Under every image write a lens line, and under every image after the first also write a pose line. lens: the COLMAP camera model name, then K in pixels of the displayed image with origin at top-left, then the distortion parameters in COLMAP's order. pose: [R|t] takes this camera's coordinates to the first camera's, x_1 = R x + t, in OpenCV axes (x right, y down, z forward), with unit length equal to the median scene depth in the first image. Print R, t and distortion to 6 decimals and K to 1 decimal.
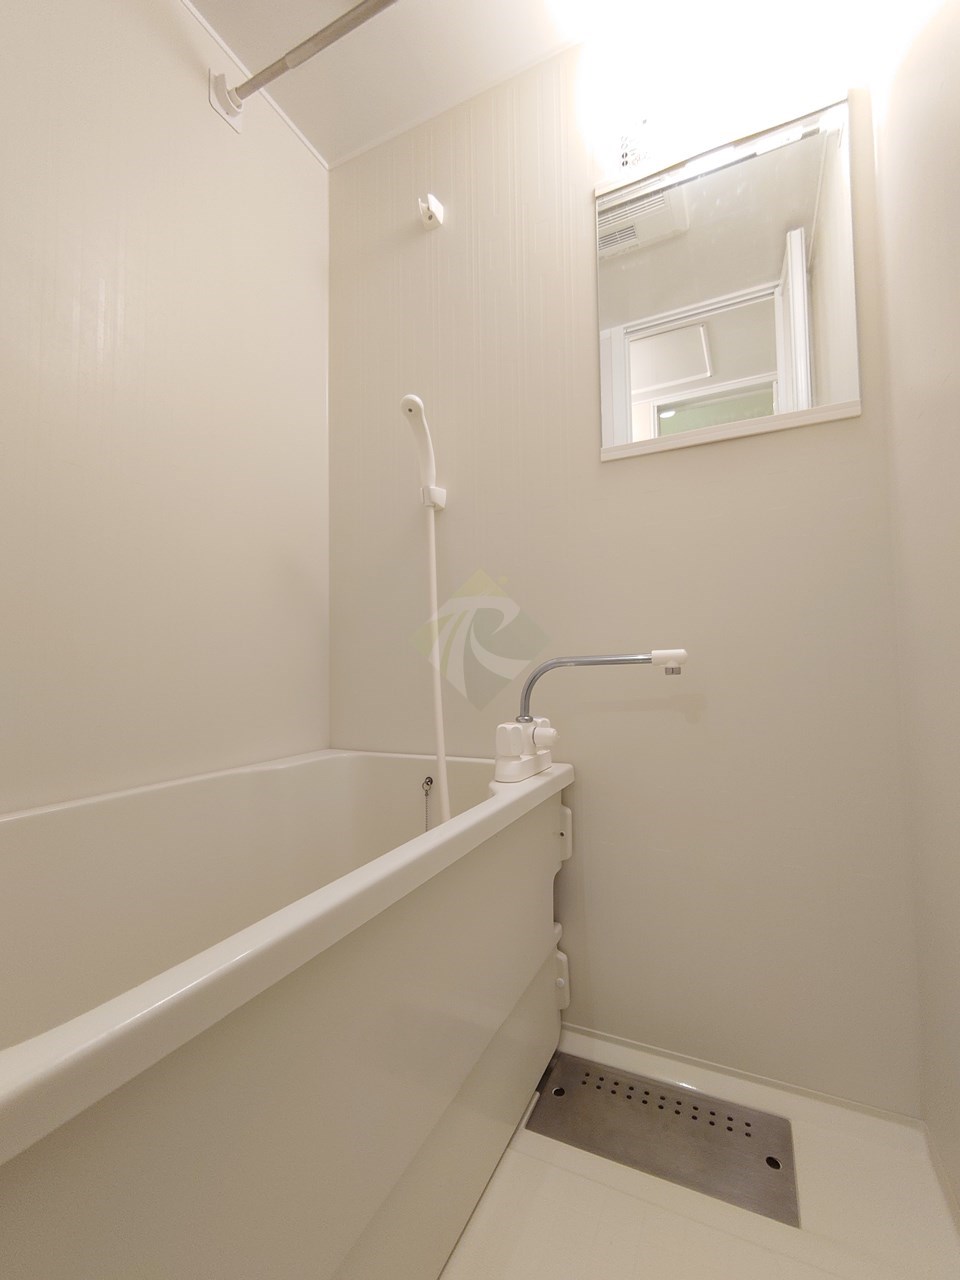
lens RADIAL K [[544.0, 0, 479.9], [0, 544.0, 642.0], [0, 0, 1]] dist [0.001046, -0.002702]
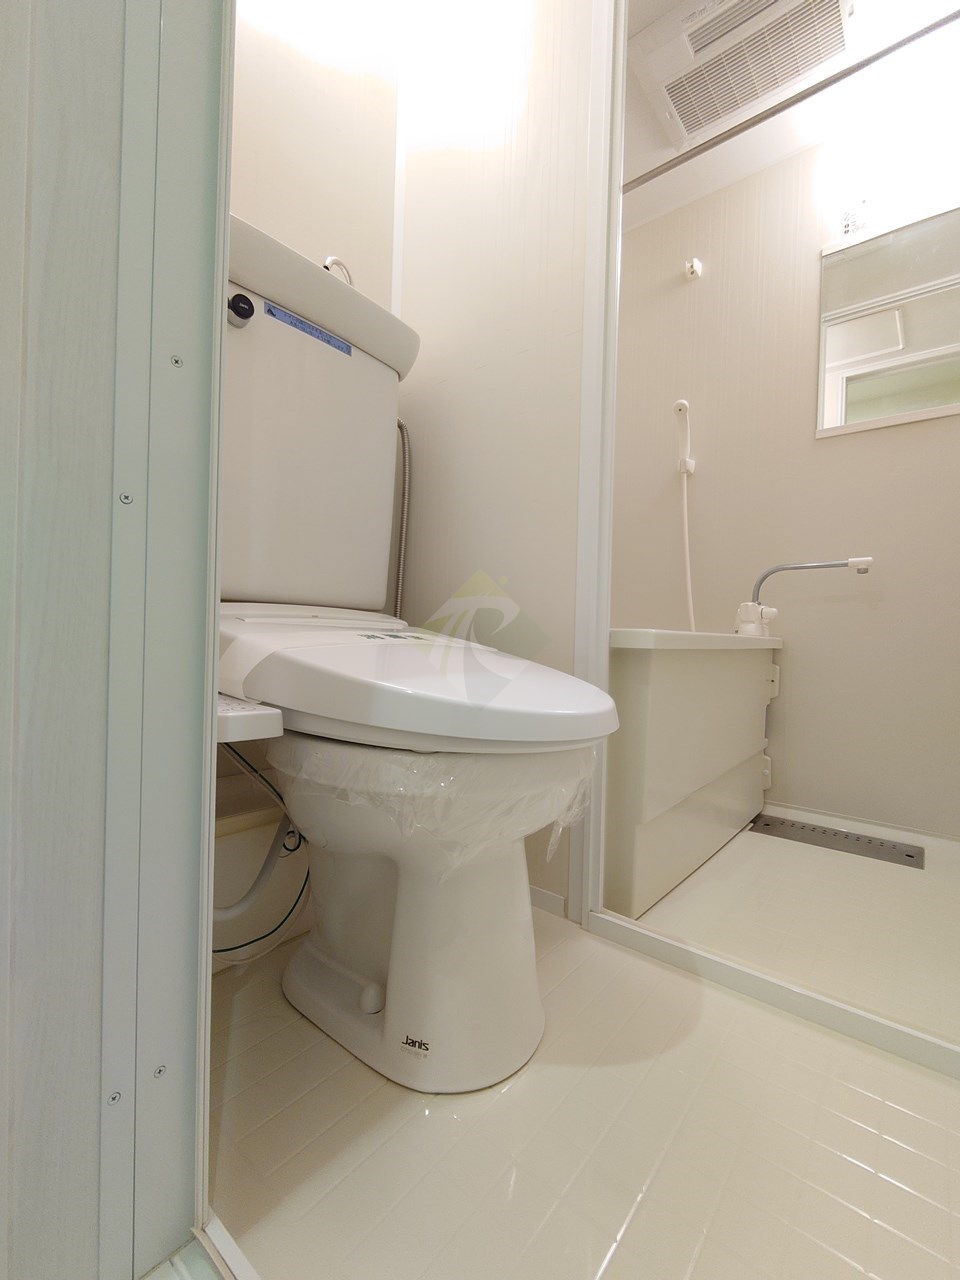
lens RADIAL K [[544.0, 0, 479.9], [0, 544.0, 640.0], [0, 0, 1]] dist [0.001046, -0.002702]
pose [[0.972524, 0.045749, -0.228263, -0.310651], [-0.033542, 0.997806, 0.057078, 0.168134], [0.230373, -0.047853, 0.971925, -0.703818]]
